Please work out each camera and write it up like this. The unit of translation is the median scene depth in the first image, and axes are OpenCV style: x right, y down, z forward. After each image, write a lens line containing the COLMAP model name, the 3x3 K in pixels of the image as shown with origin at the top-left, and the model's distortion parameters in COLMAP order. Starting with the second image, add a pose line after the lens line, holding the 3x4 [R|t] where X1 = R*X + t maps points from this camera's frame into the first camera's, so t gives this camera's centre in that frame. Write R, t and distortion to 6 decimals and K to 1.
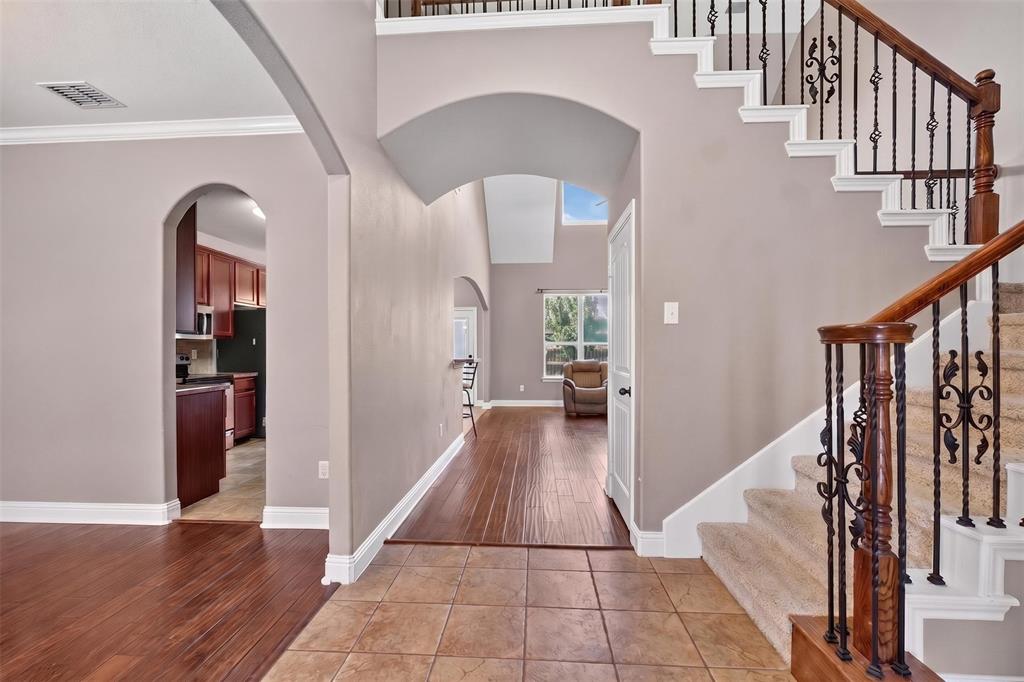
lens RADIAL K [[438.8, 0, 513.4], [0, 438.8, 349.6], [0, 0, 1]] dist [-0.014332, 0.004451]
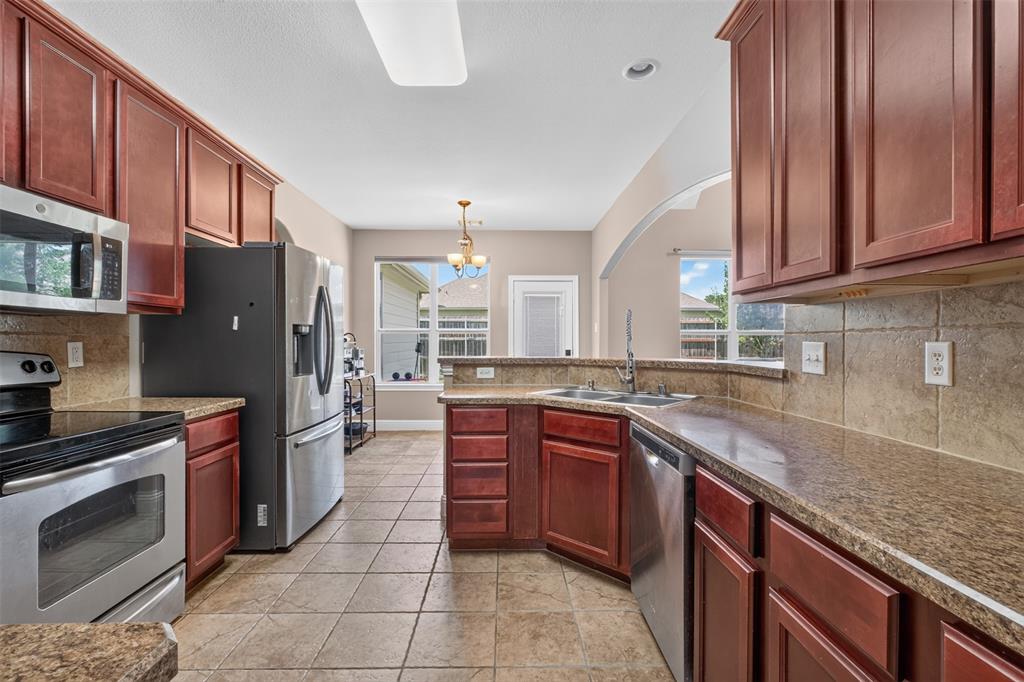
lens RADIAL K [[438.8, 0, 504.9], [0, 438.8, 342.4], [0, 0, 1]] dist [-0.014332, 0.004451]
pose [[0.997339, 0.001859, 0.072880, -0.390672], [-0.001945, 0.999998, 0.001104, -0.000468], [-0.072877, -0.001242, 0.997340, 0.601069]]
